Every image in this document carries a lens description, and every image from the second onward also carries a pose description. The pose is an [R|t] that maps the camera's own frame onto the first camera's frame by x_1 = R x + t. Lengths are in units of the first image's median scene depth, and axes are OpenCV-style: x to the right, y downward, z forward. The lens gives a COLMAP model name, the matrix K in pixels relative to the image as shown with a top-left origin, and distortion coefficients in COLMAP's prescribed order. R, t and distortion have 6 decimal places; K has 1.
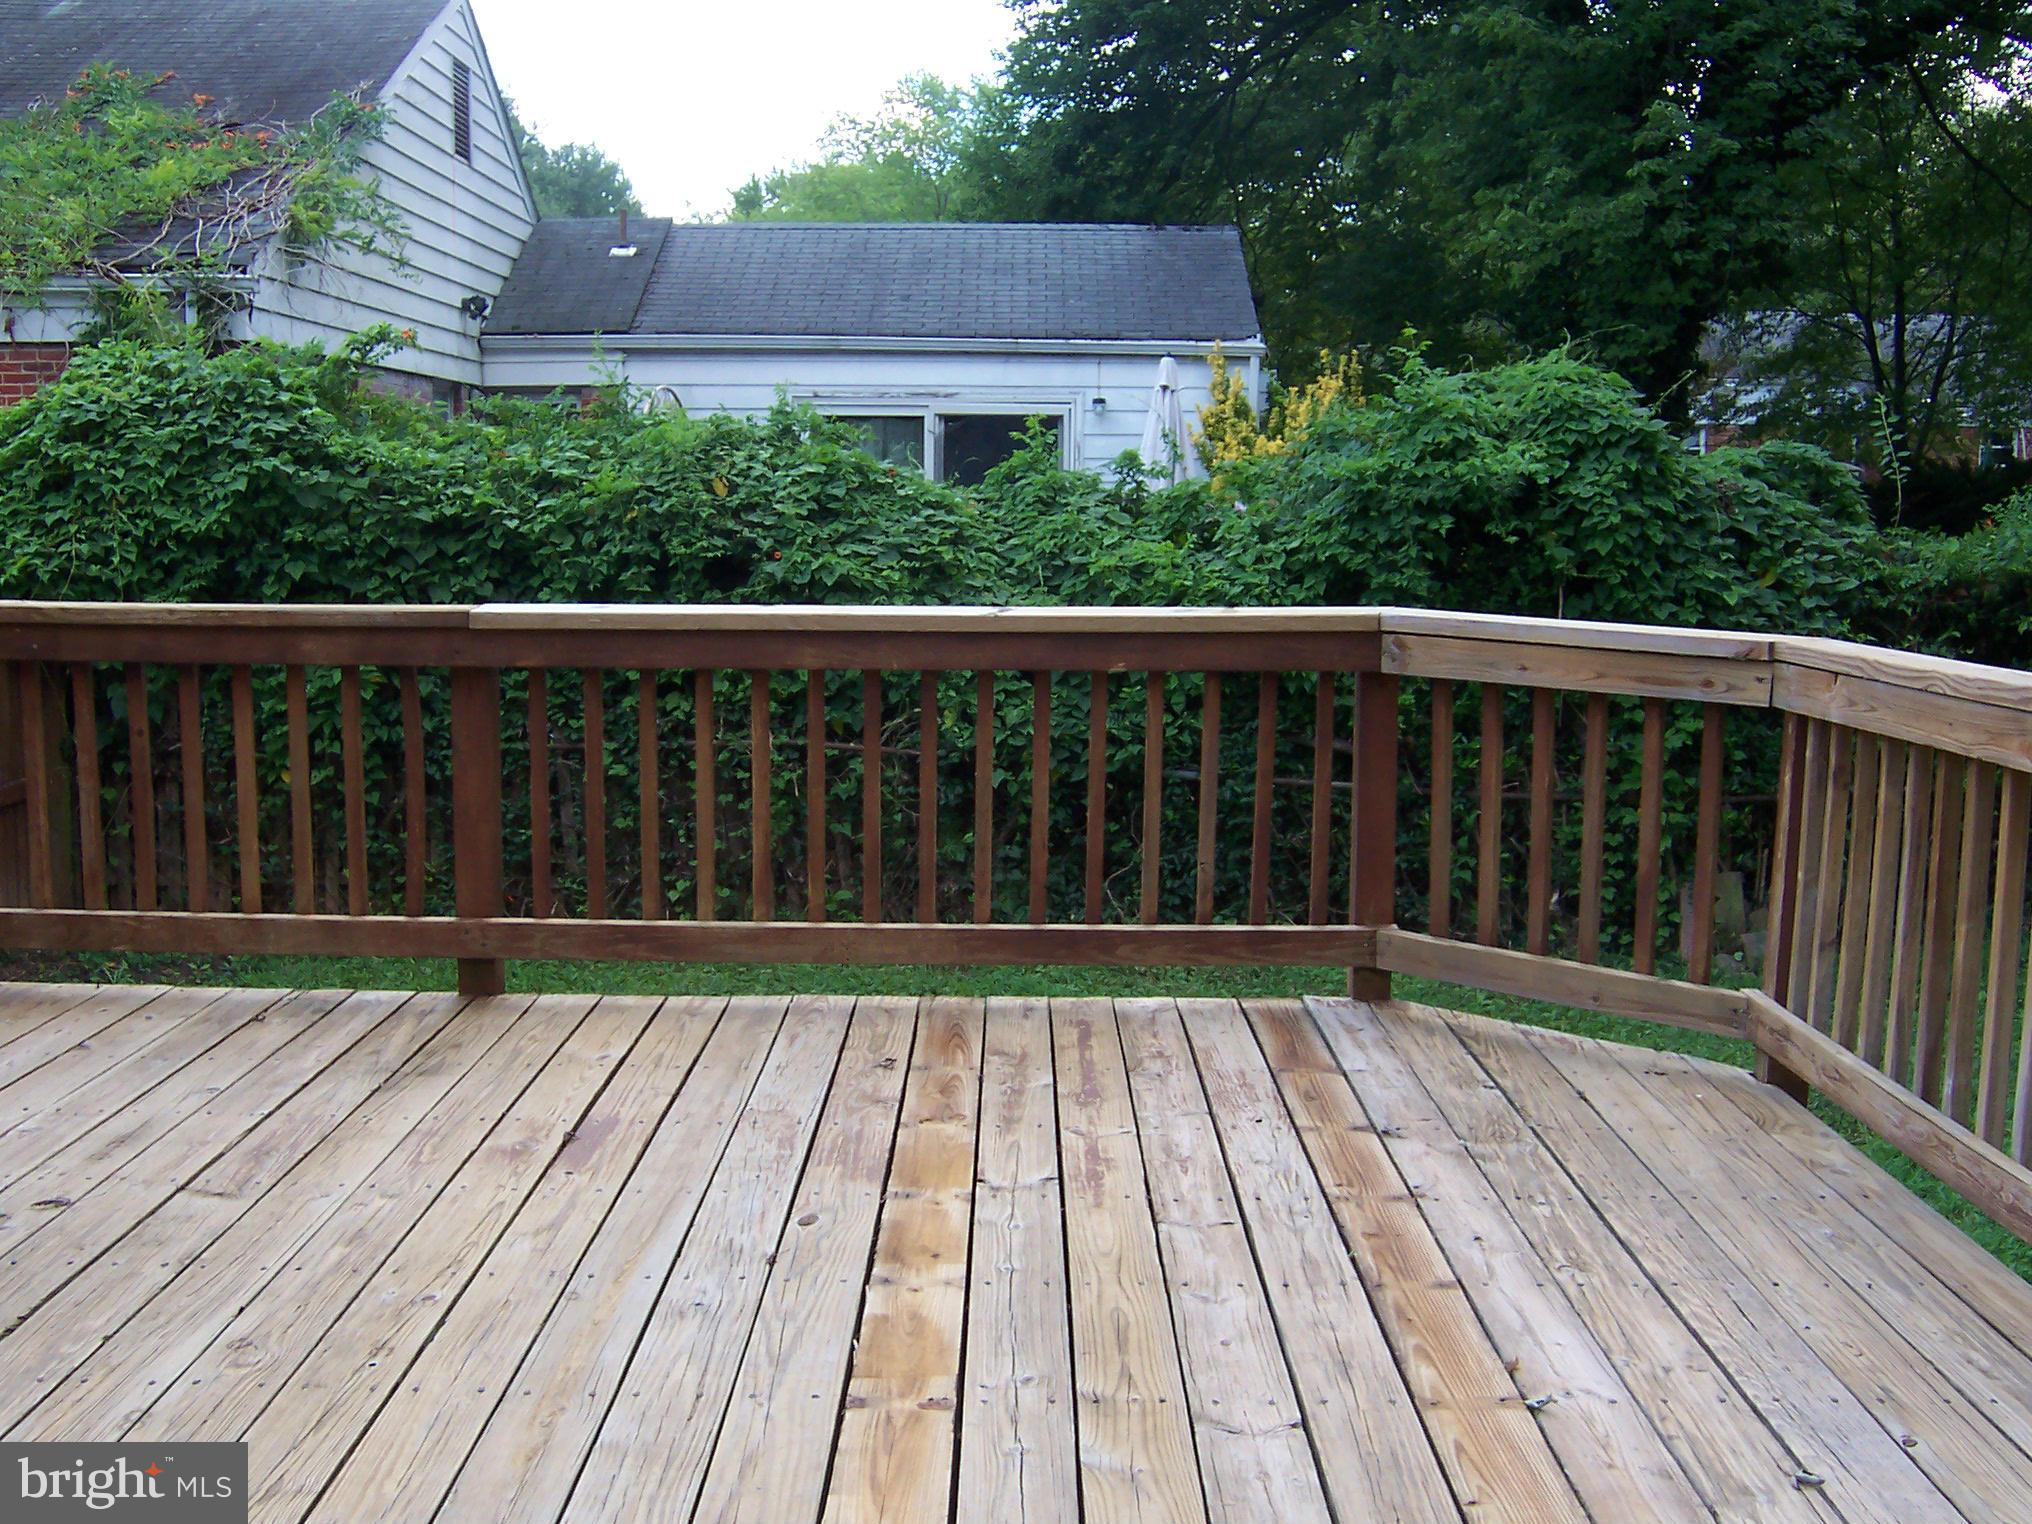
lens RADIAL K [[2155.6, 0, 974.5], [0, 2155.6, 764.4], [0, 0, 1]] dist [-0.089929, 0.007012]
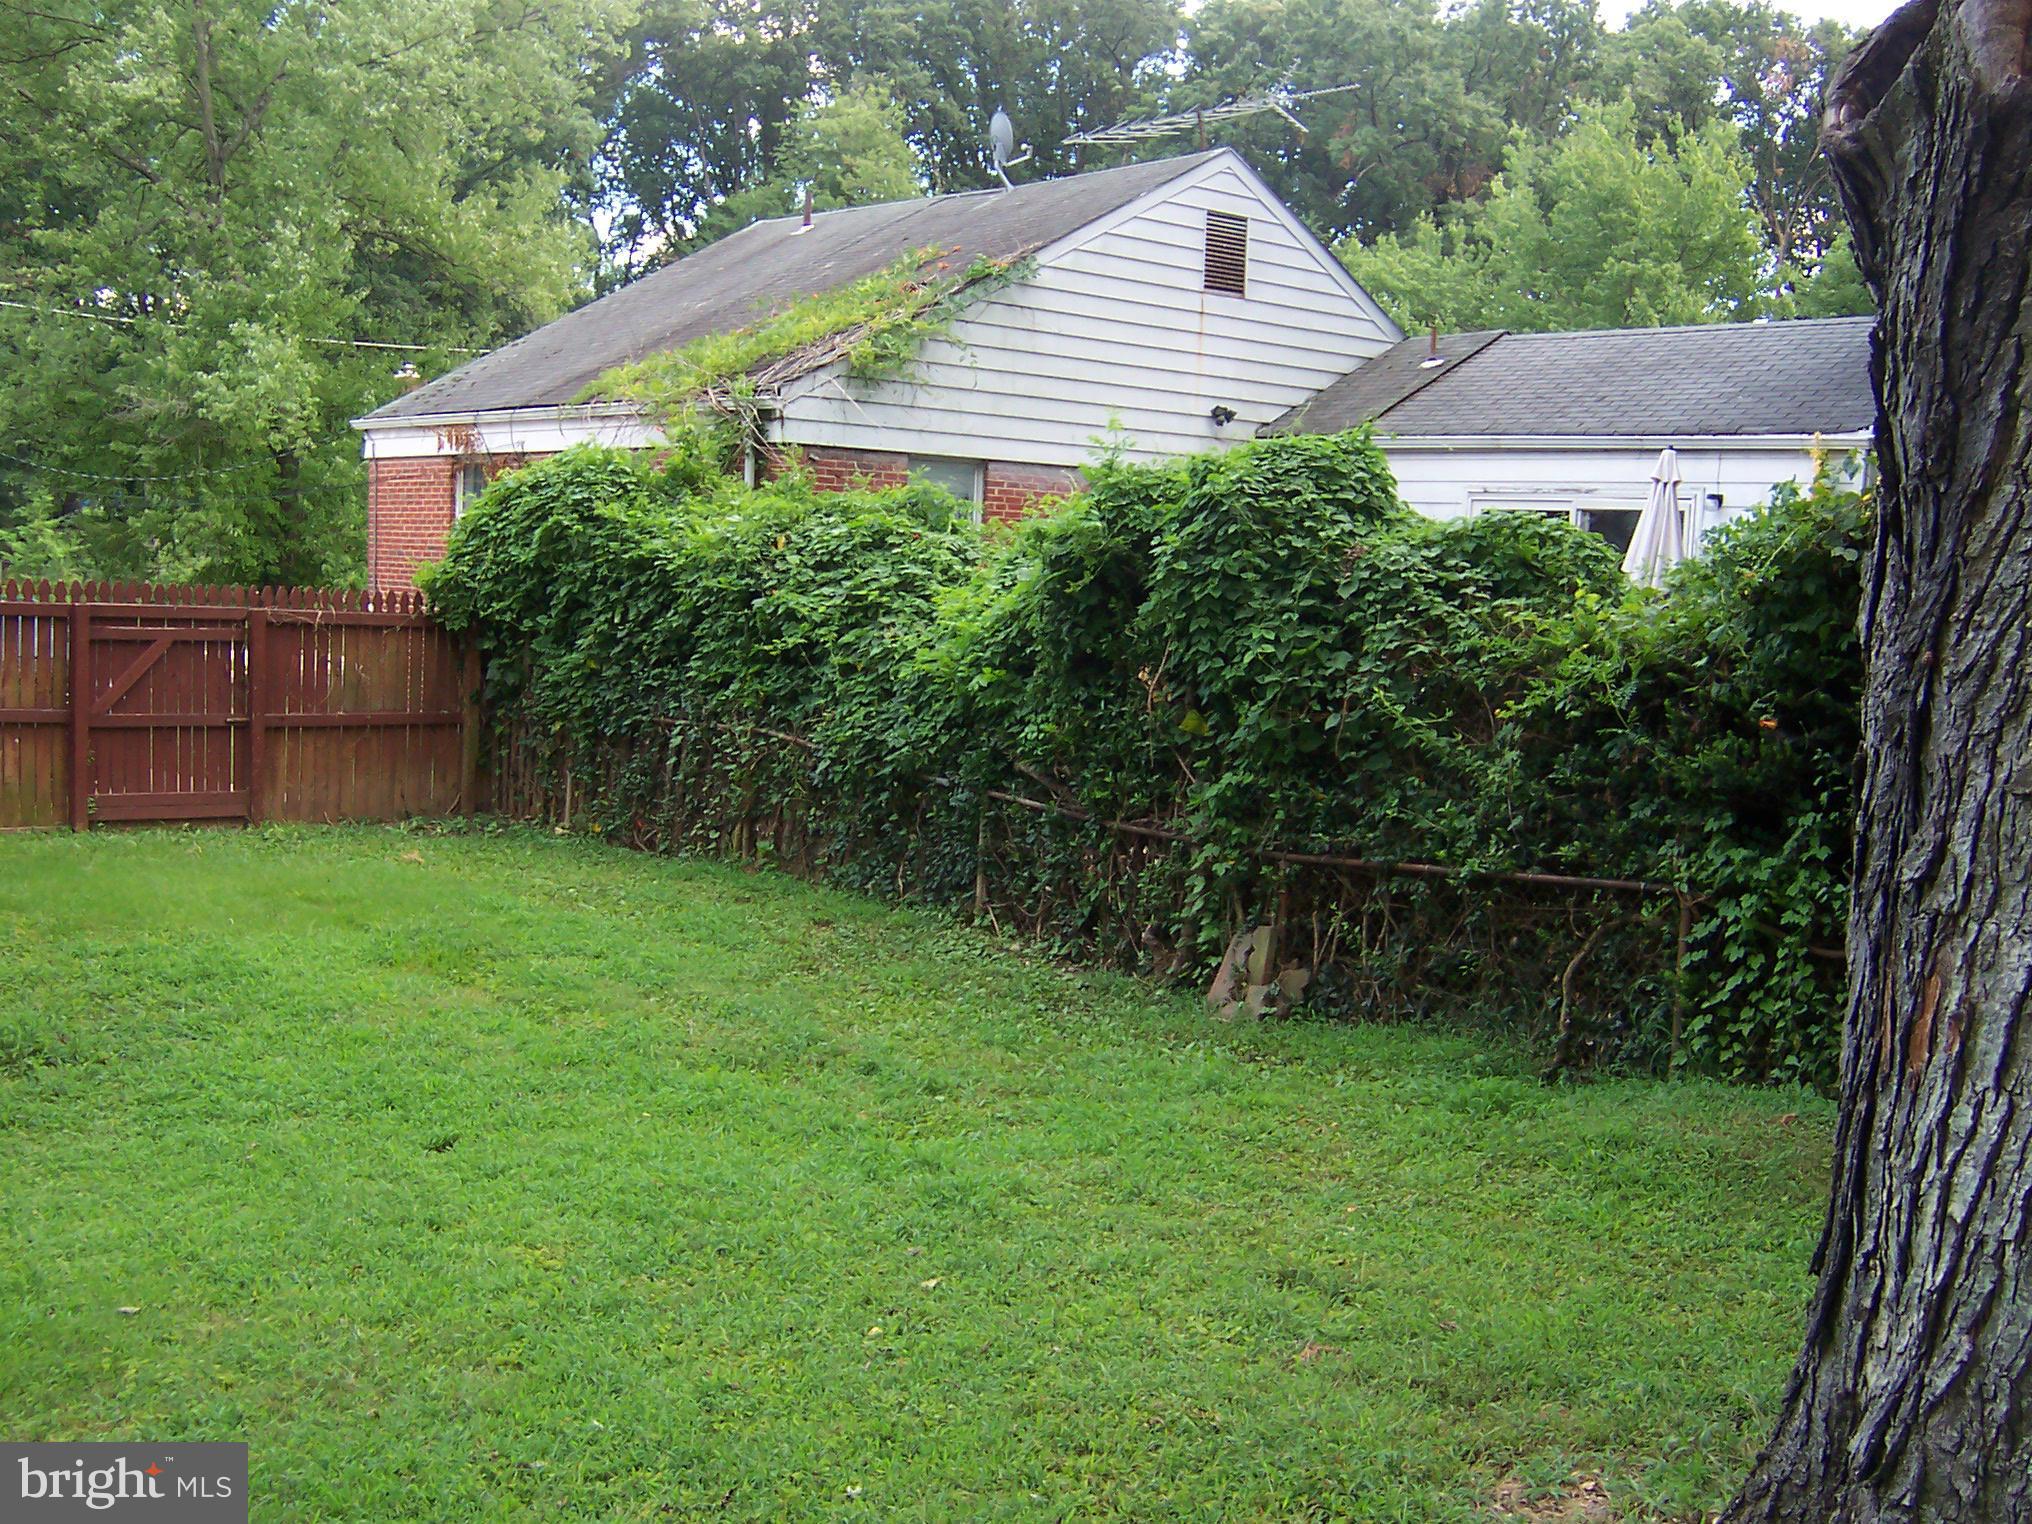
lens RADIAL K [[2210.2, 0, 1016.0], [0, 2210.2, 762.0], [0, 0, 1]] dist [-0.206842, 0.398819]
pose [[0.666410, 0.084124, -0.740825, 2.707406], [-0.130416, 0.991448, -0.004732, -0.013117], [0.734091, 0.099769, 0.671682, 0.524009]]
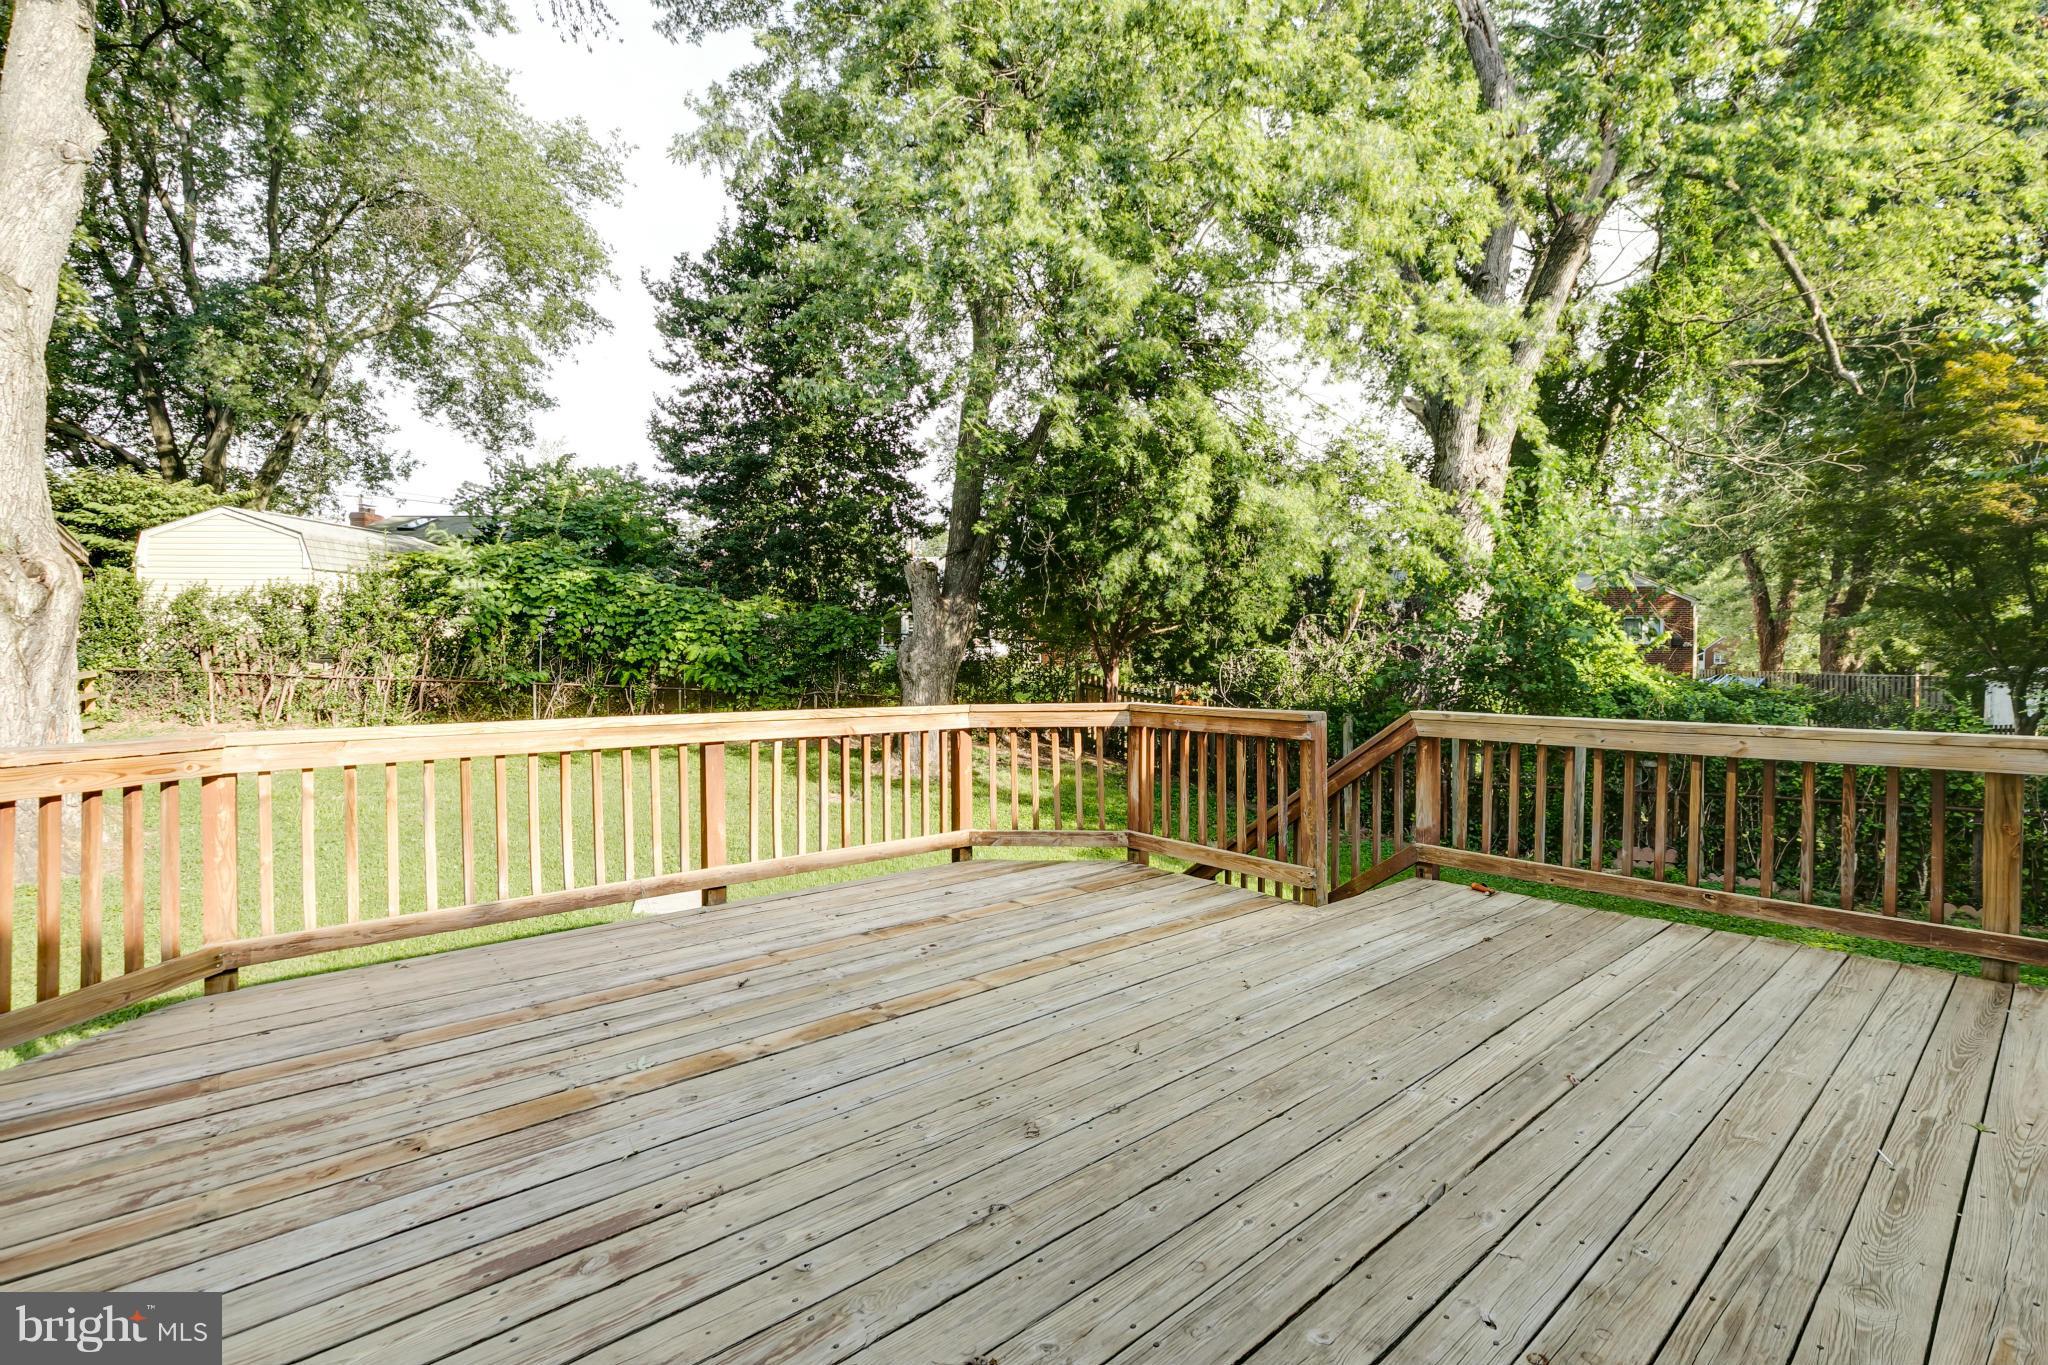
lens RADIAL K [[907.3, 0, 1031.7], [0, 907.3, 675.6], [0, 0, 1]] dist [-0.002317, 0.000031]
pose [[-0.661996, -0.019853, 0.749244, -0.627122], [0.088025, 0.990672, 0.104024, -0.128702], [-0.744320, 0.134816, -0.654073, 0.996887]]
